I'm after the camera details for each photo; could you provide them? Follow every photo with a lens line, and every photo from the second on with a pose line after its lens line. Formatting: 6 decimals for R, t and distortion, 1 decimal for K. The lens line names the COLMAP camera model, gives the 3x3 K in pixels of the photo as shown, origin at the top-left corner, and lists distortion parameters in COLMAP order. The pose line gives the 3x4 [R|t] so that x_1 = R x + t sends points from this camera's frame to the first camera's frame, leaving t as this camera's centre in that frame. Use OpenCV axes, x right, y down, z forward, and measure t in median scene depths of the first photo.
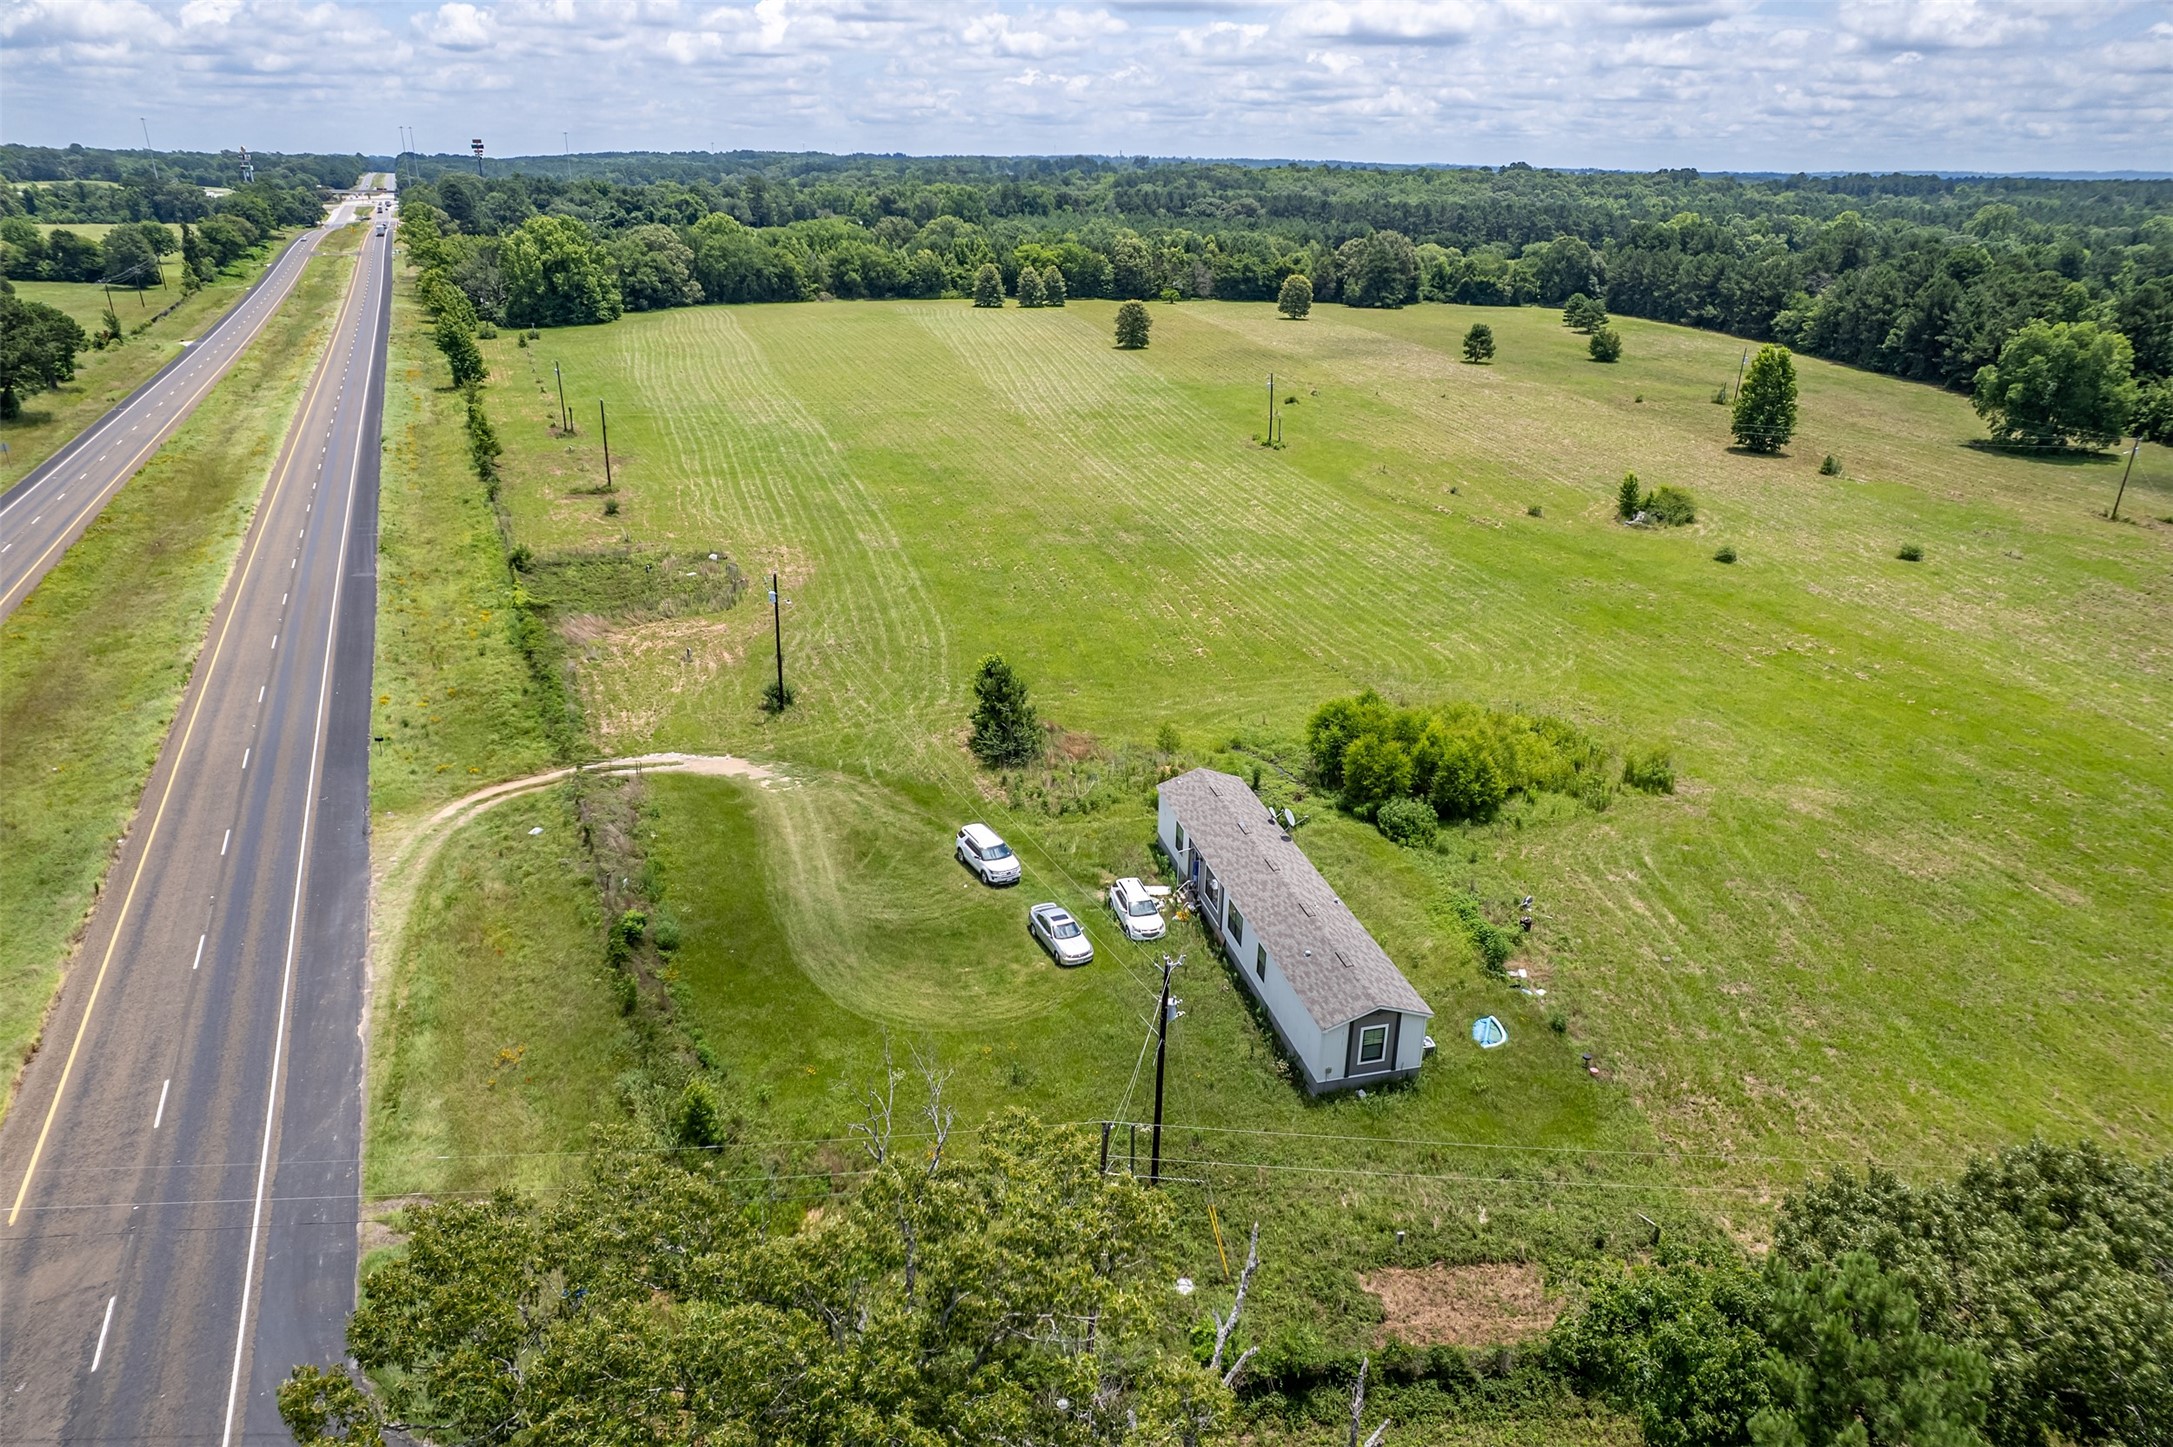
lens RADIAL K [[1387.6, 0, 1093.4], [0, 1387.6, 734.5], [0, 0, 1]] dist [-0.072140, 0.067331]
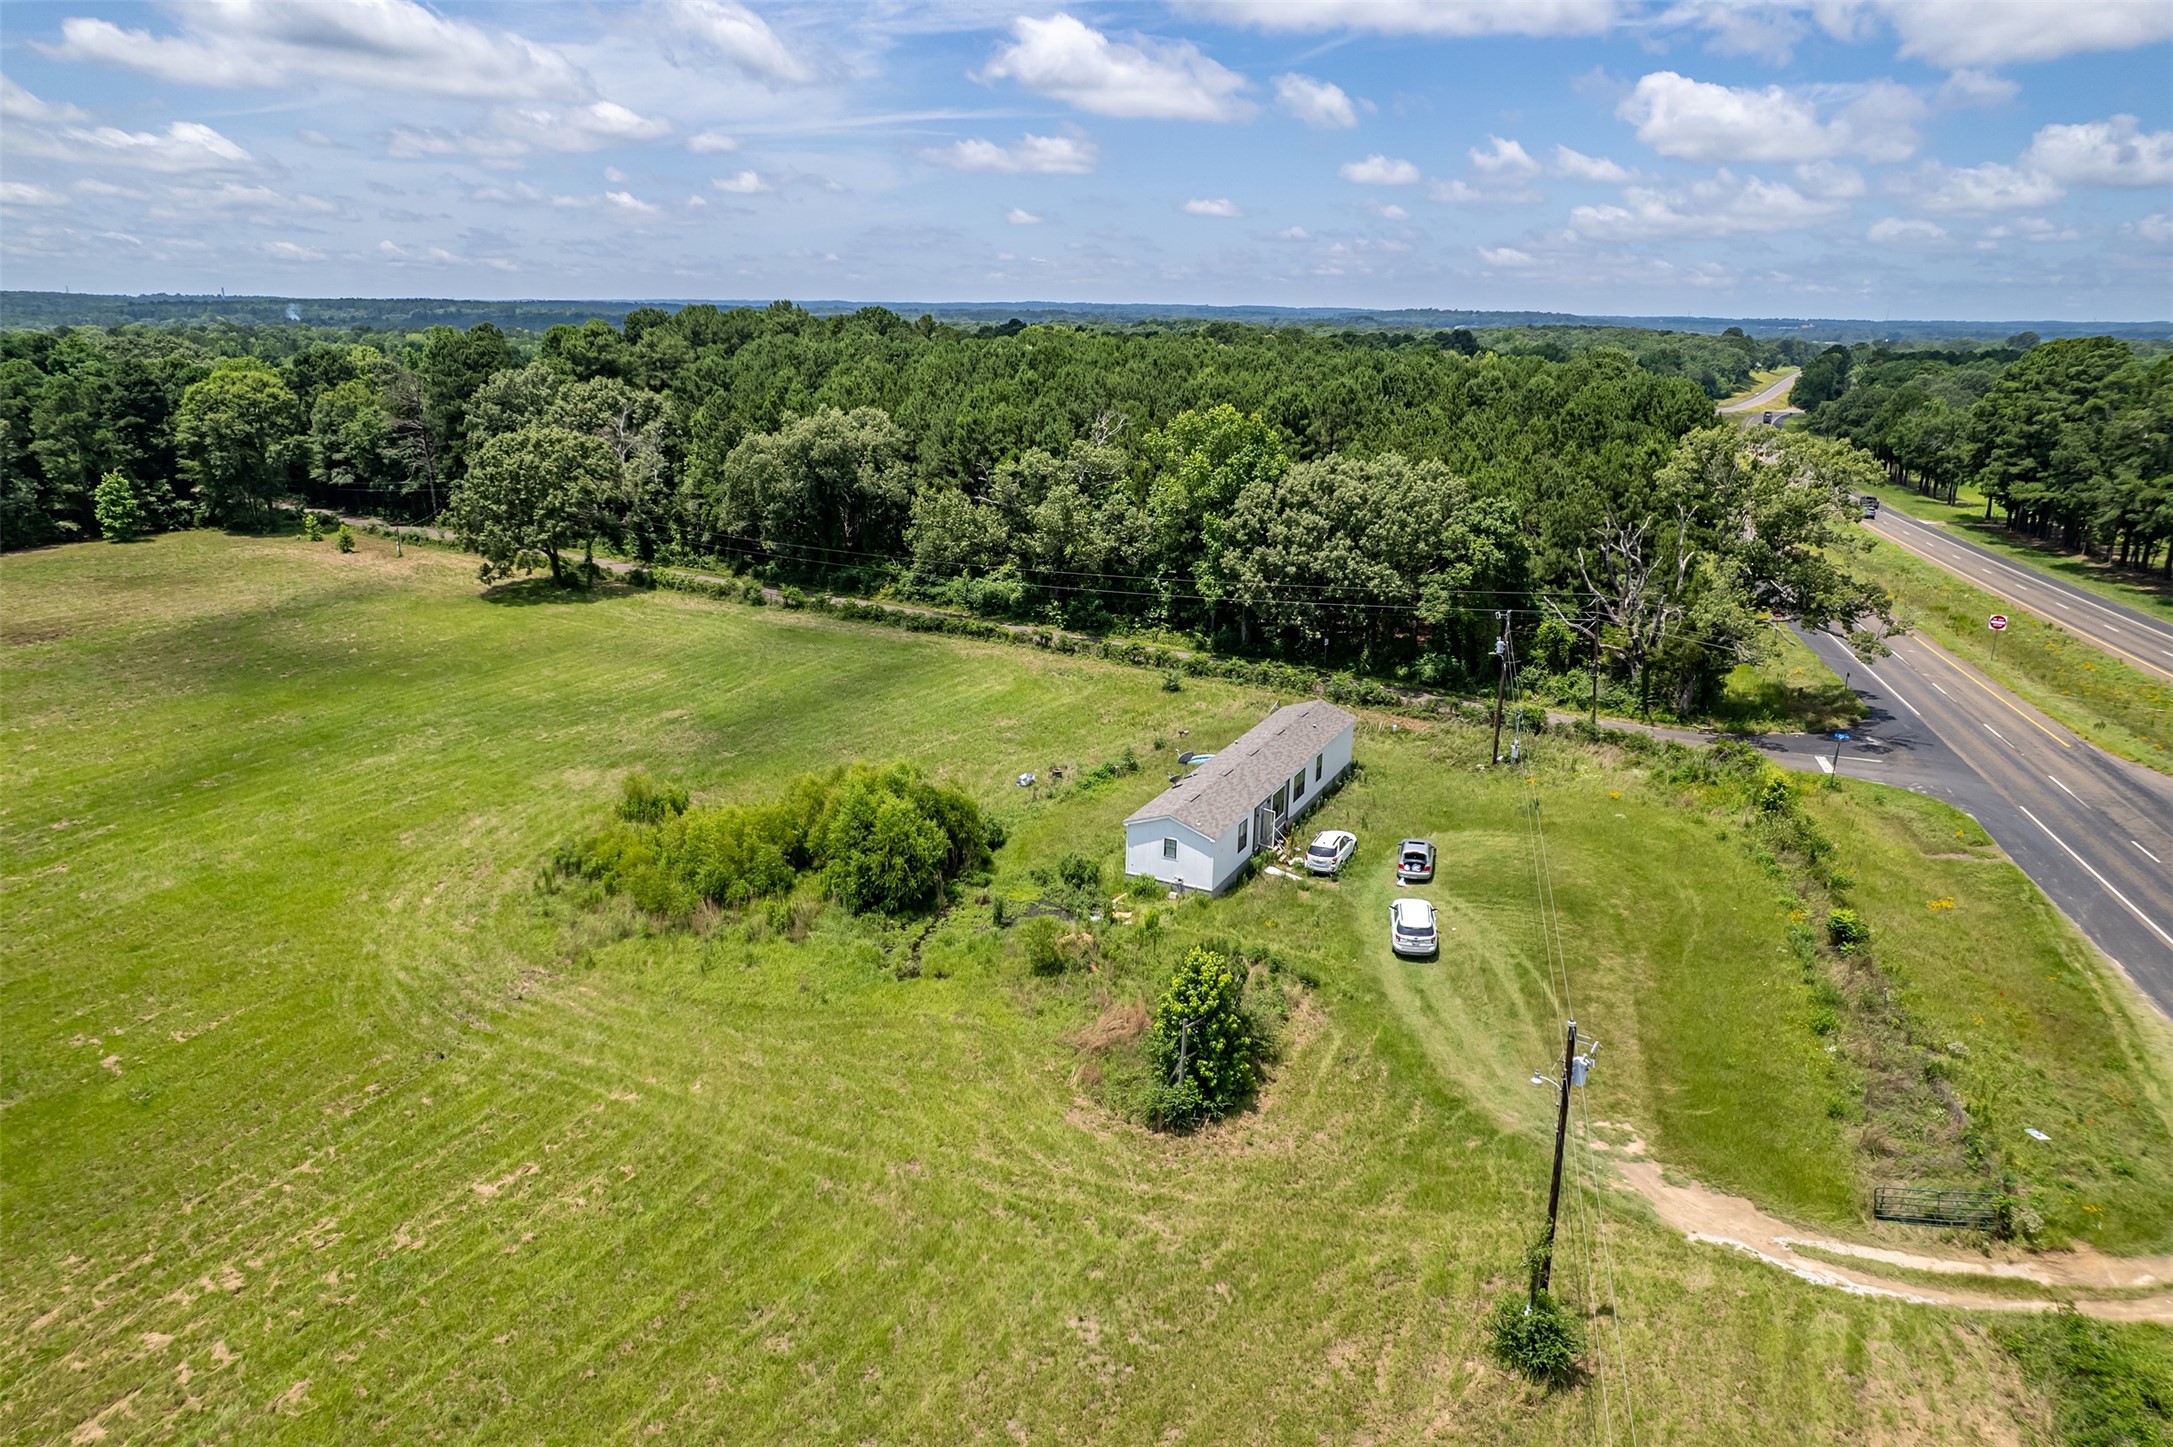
lens RADIAL K [[1387.6, 0, 1093.4], [0, 1387.6, 734.5], [0, 0, 1]] dist [-0.072140, 0.067331]
pose [[-0.760368, -0.213040, 0.613558, -0.307185], [0.233031, 0.792292, 0.563889, -0.385422], [-0.606248, 0.571741, -0.552789, 1.096292]]
